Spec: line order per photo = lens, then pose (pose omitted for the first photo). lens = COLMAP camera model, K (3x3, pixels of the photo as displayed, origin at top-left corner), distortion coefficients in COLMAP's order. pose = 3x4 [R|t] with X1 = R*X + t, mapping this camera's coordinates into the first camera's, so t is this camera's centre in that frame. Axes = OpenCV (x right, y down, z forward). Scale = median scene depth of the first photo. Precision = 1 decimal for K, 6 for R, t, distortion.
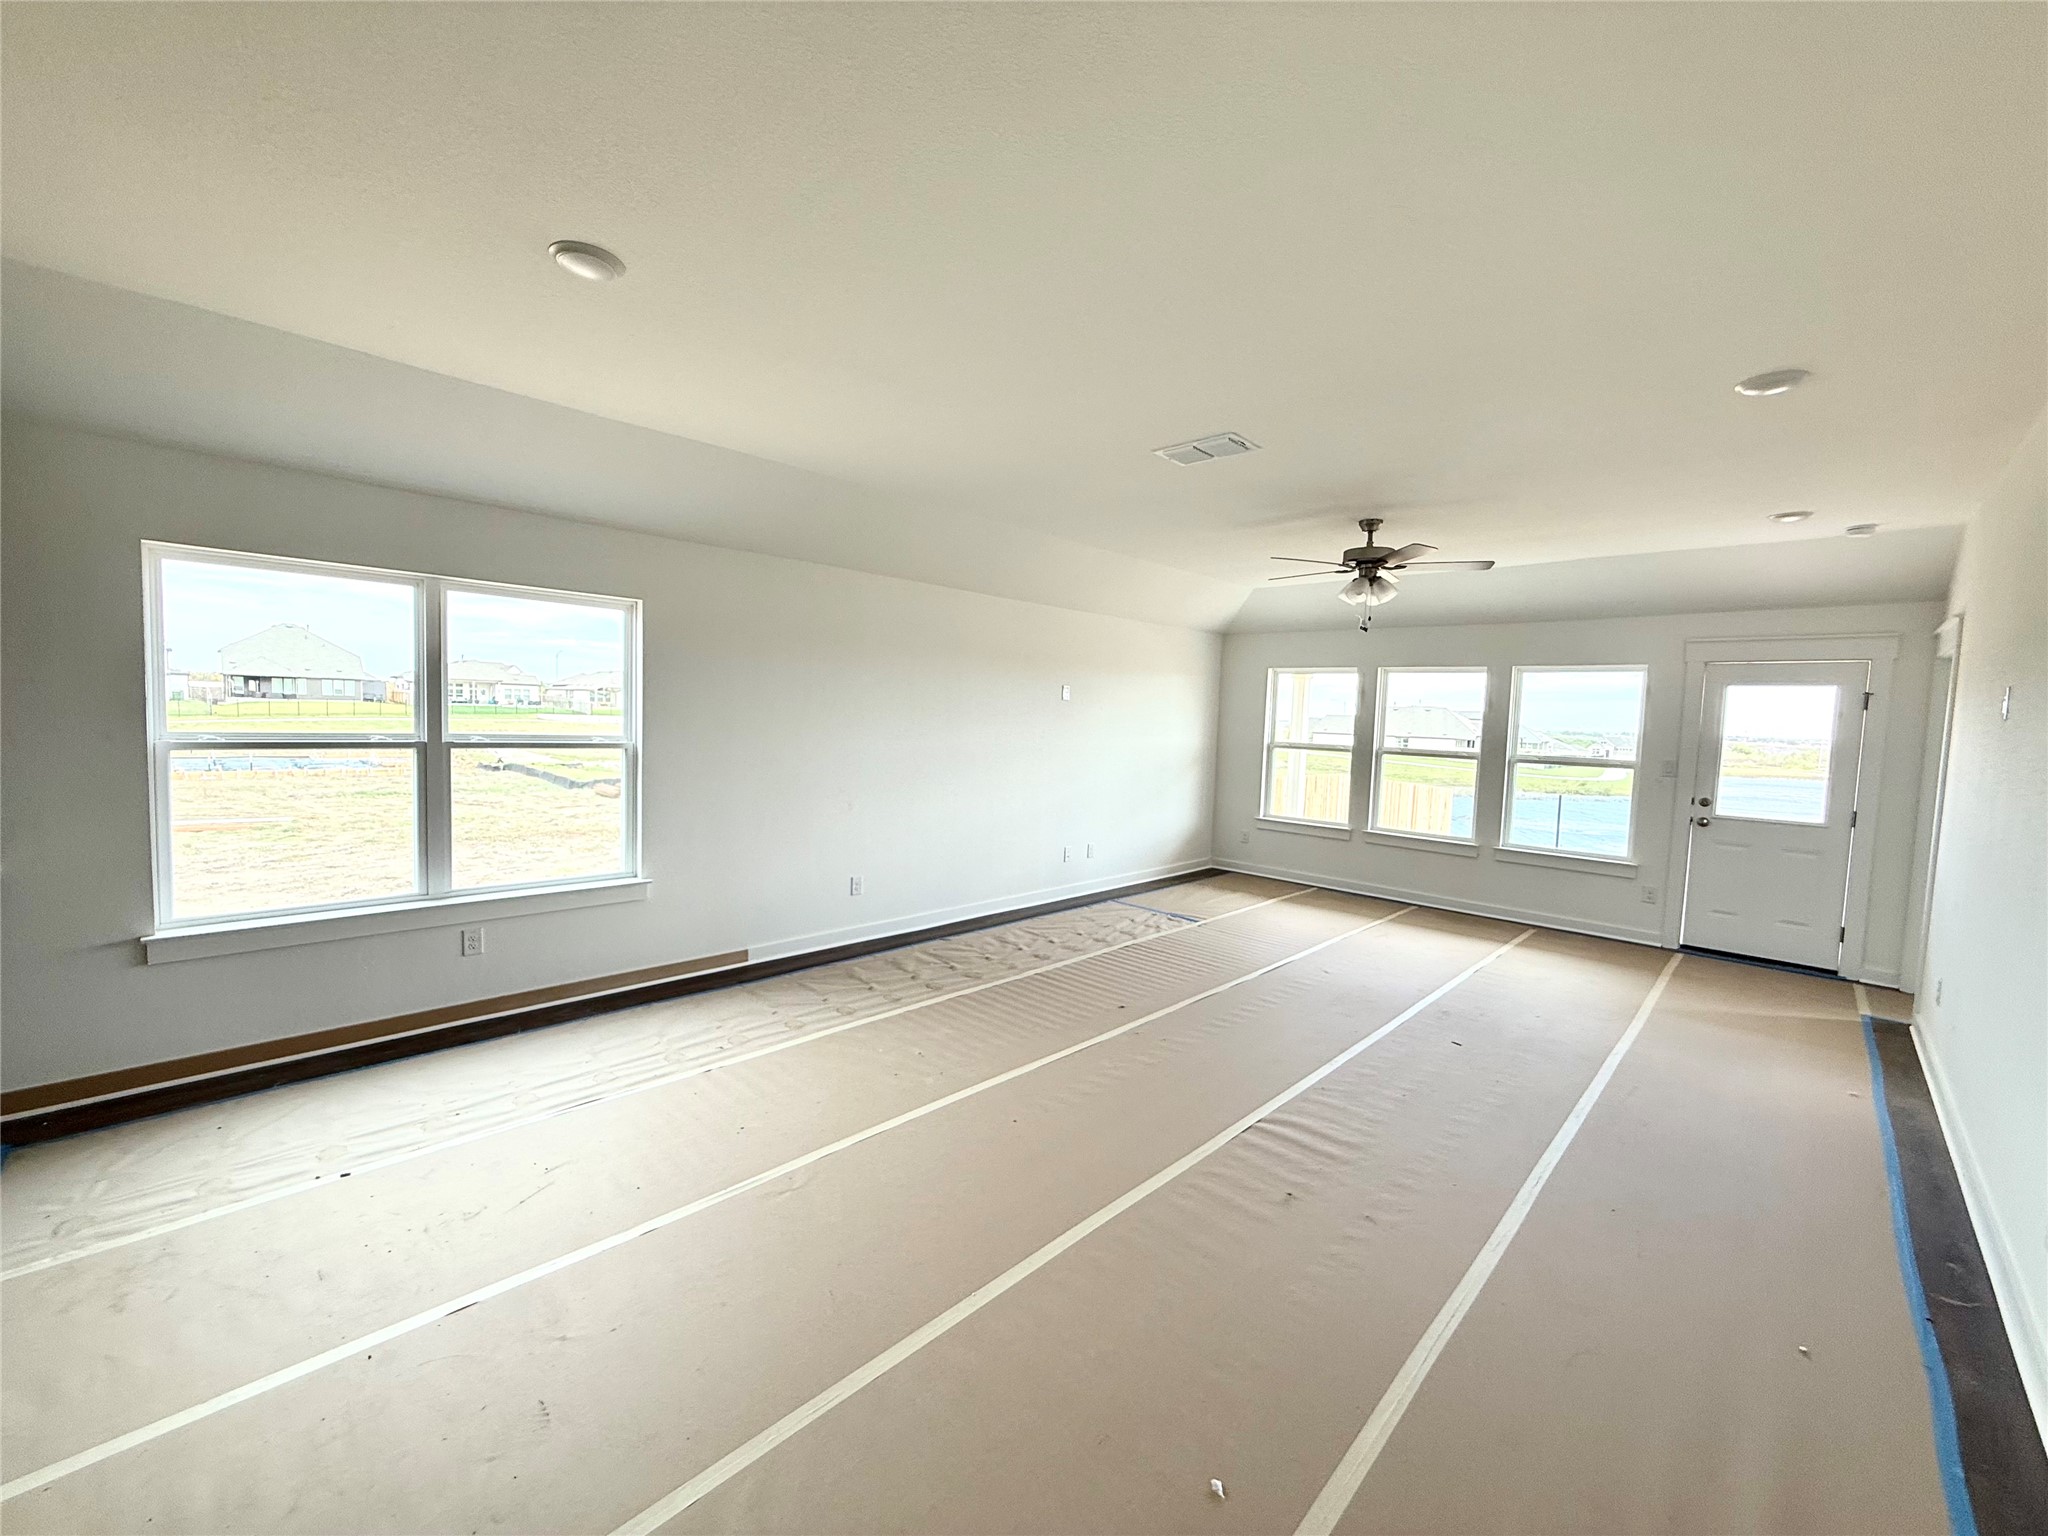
lens RADIAL K [[818.7, 0, 1024.0], [0, 818.7, 768.0], [0, 0, 1]] dist [-0.001954, -0.000355]
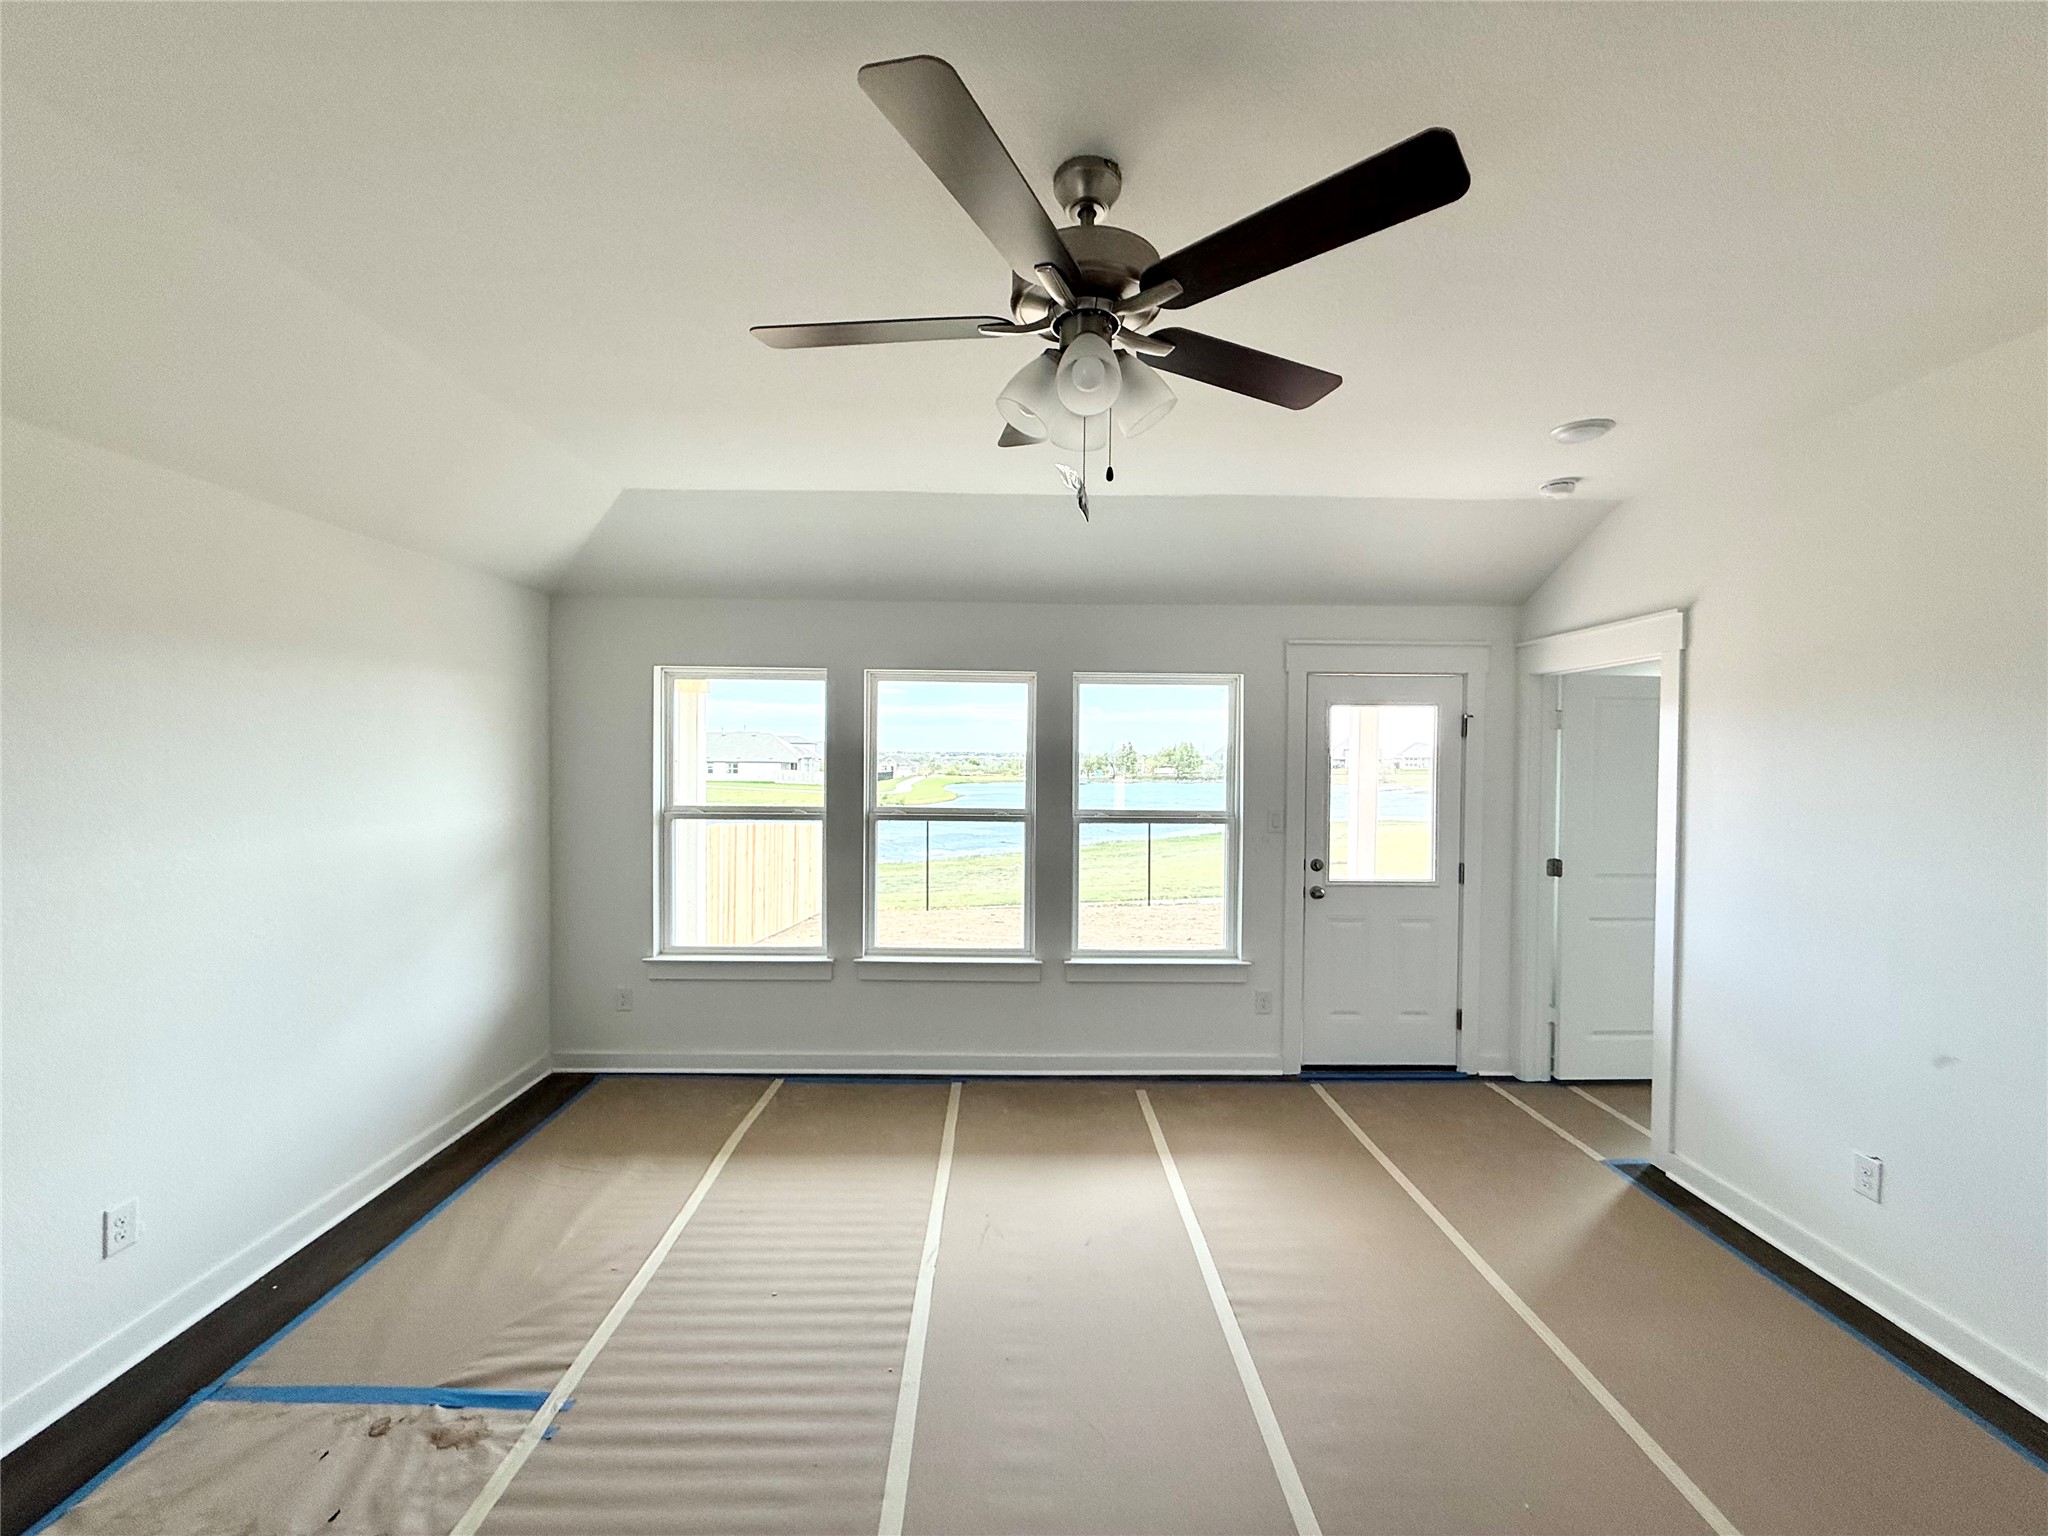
lens RADIAL K [[818.7, 0, 1024.0], [0, 818.7, 768.0], [0, 0, 1]] dist [-0.001954, -0.000355]
pose [[0.710845, -0.037710, 0.702337, 0.128352], [0.059802, 0.998186, -0.006933, -0.049660], [-0.700801, 0.046929, 0.711811, 0.602590]]
